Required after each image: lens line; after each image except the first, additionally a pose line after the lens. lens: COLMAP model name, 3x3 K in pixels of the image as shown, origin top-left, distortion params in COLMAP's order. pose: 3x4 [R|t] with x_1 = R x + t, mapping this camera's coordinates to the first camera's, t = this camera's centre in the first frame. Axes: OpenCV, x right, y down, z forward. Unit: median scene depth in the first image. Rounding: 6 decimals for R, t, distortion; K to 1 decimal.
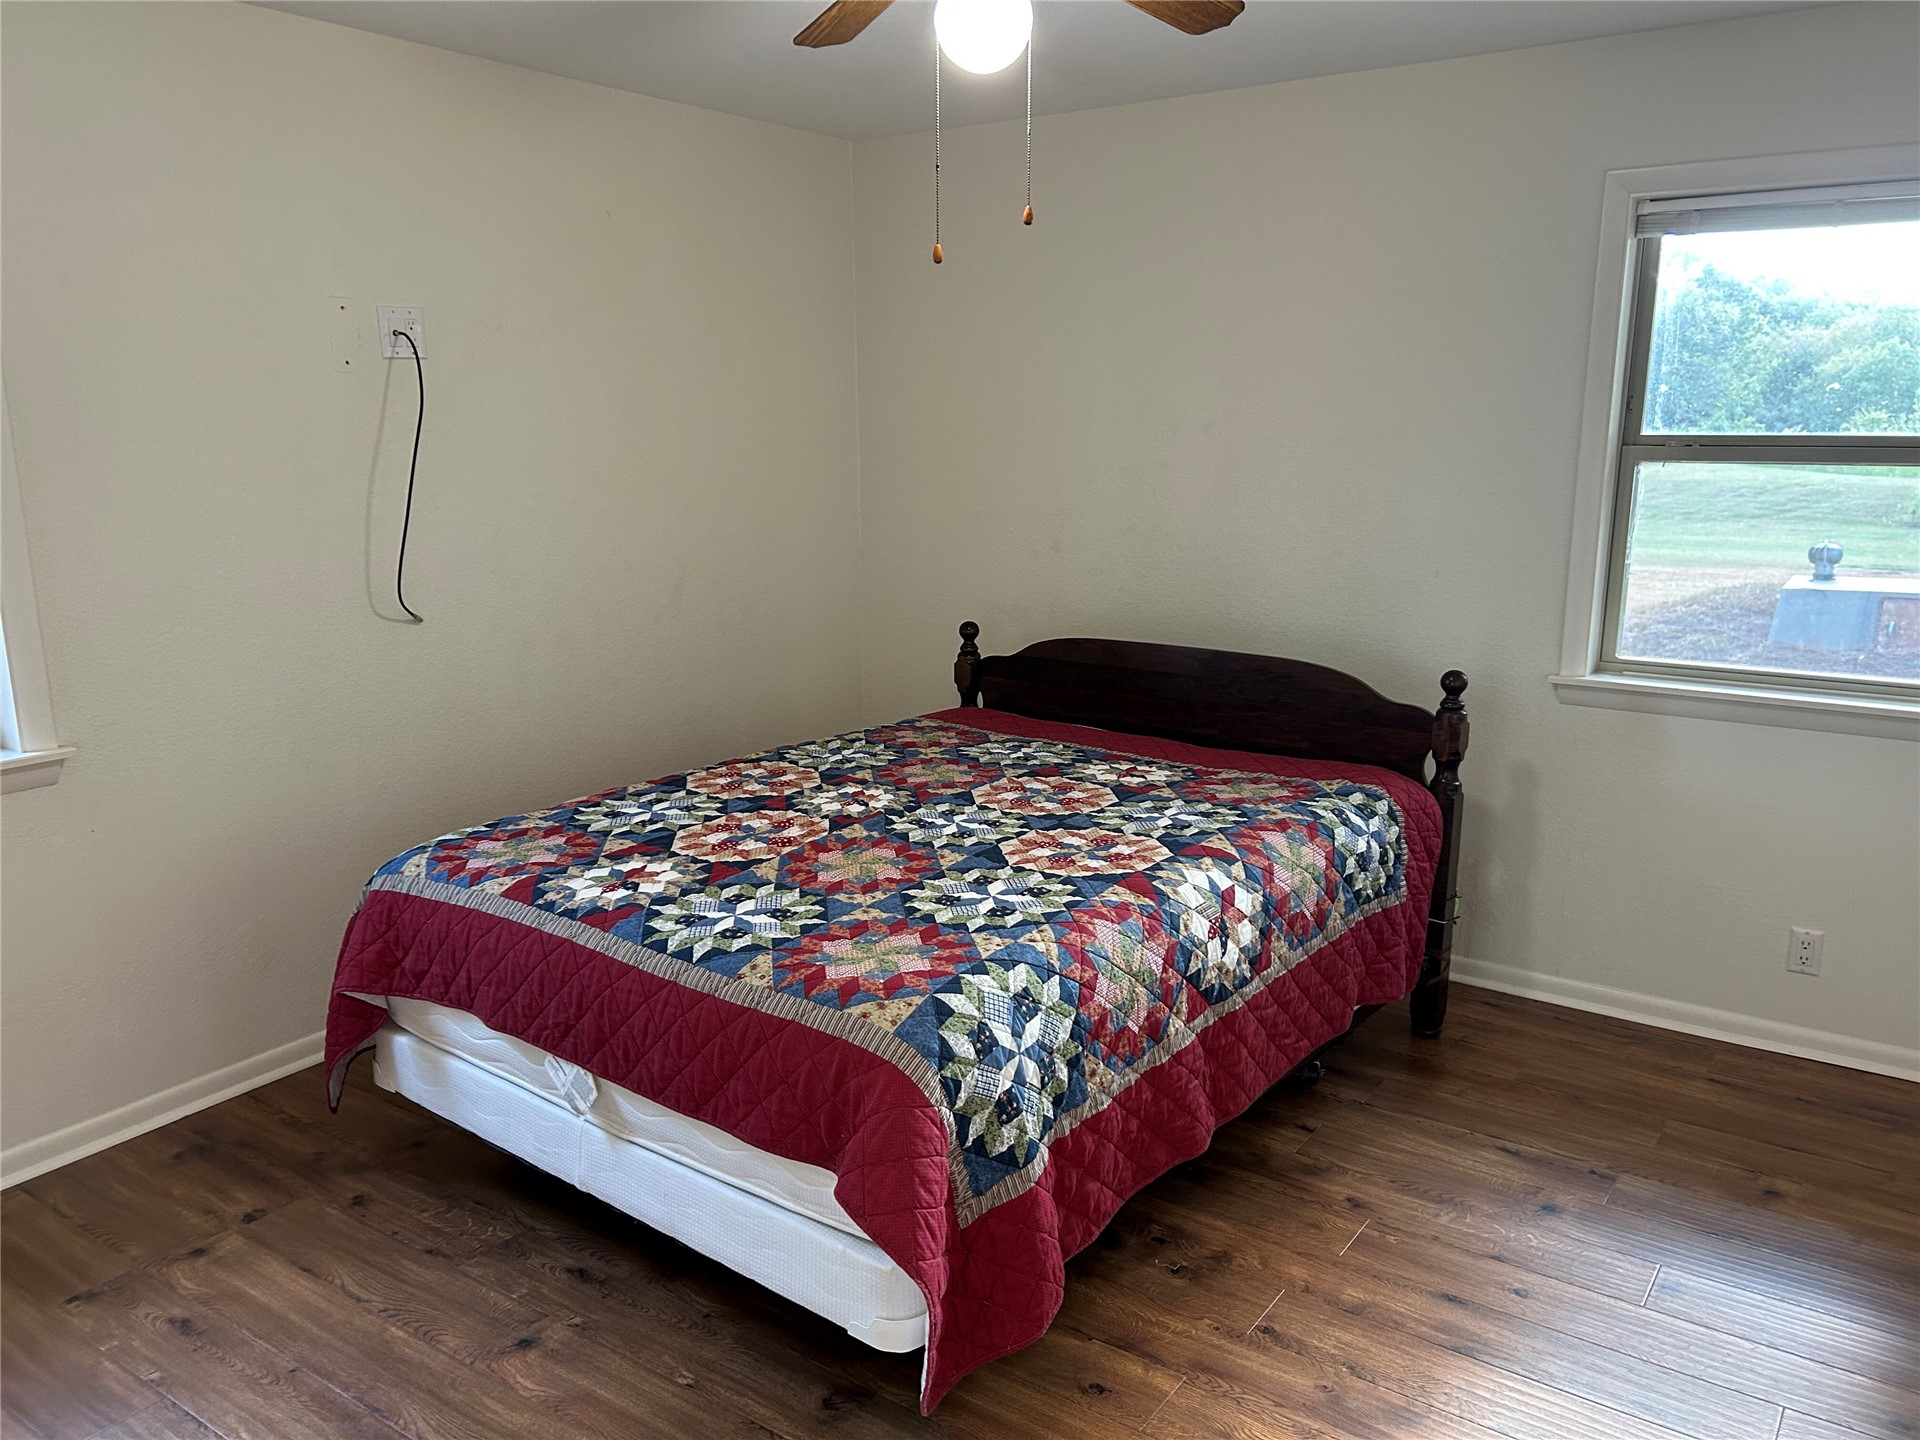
lens RADIAL K [[1445.6, 0, 945.0], [0, 1445.6, 726.1], [0, 0, 1]] dist [0.063235, -0.069711]
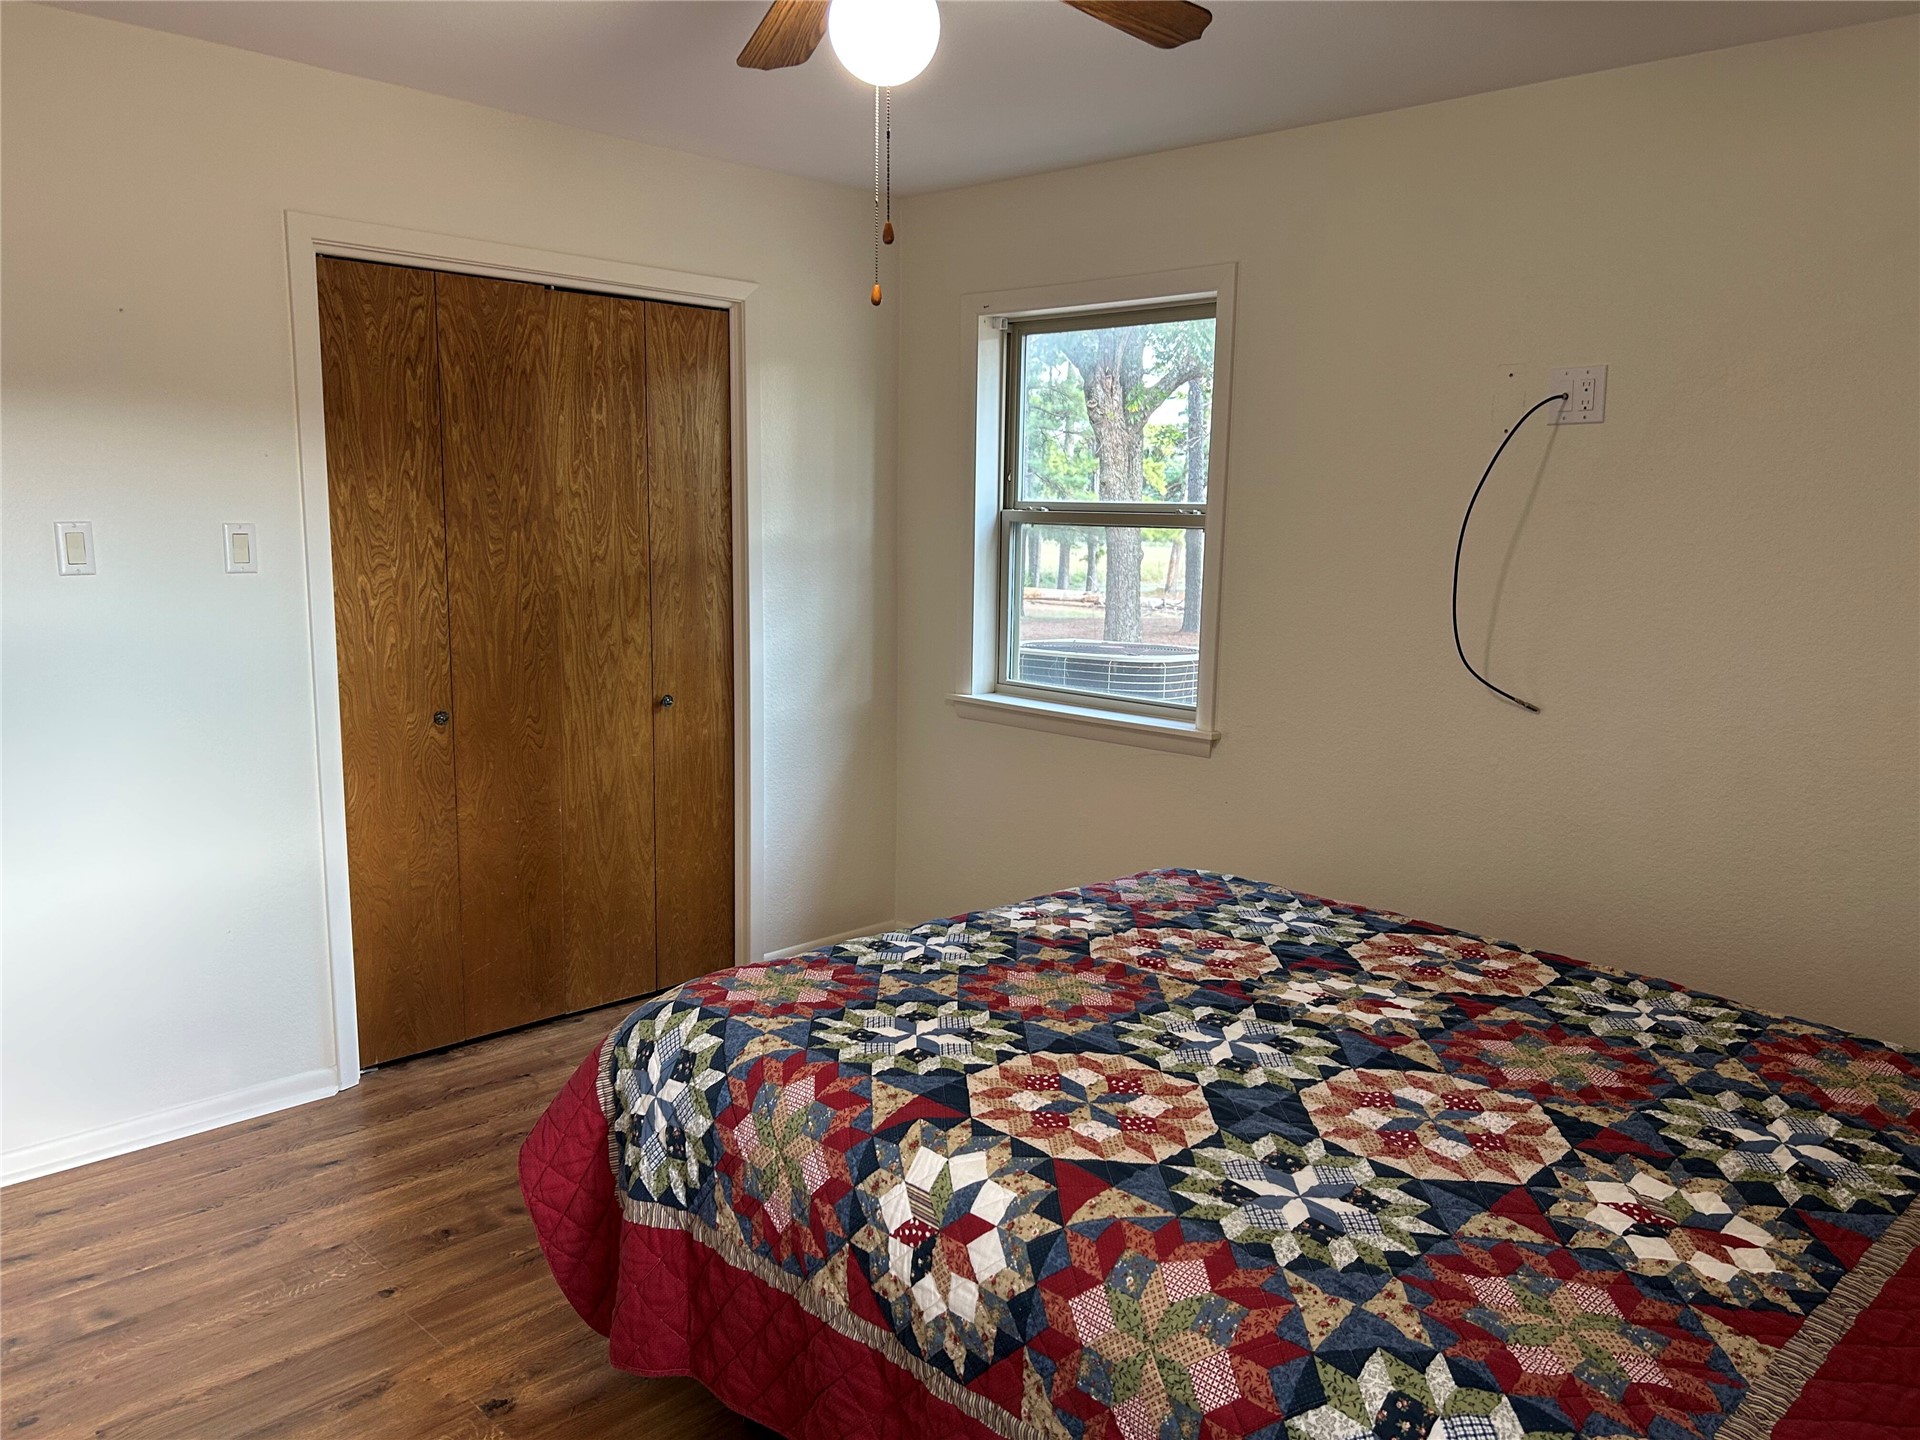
lens RADIAL K [[1445.6, 0, 970.8], [0, 1445.6, 724.1], [0, 0, 1]] dist [0.063235, -0.069711]
pose [[-0.145900, 0.162434, -0.975873, 0.724646], [-0.226173, 0.954827, 0.192745, -0.198882], [0.963099, 0.248838, -0.102571, 0.942579]]
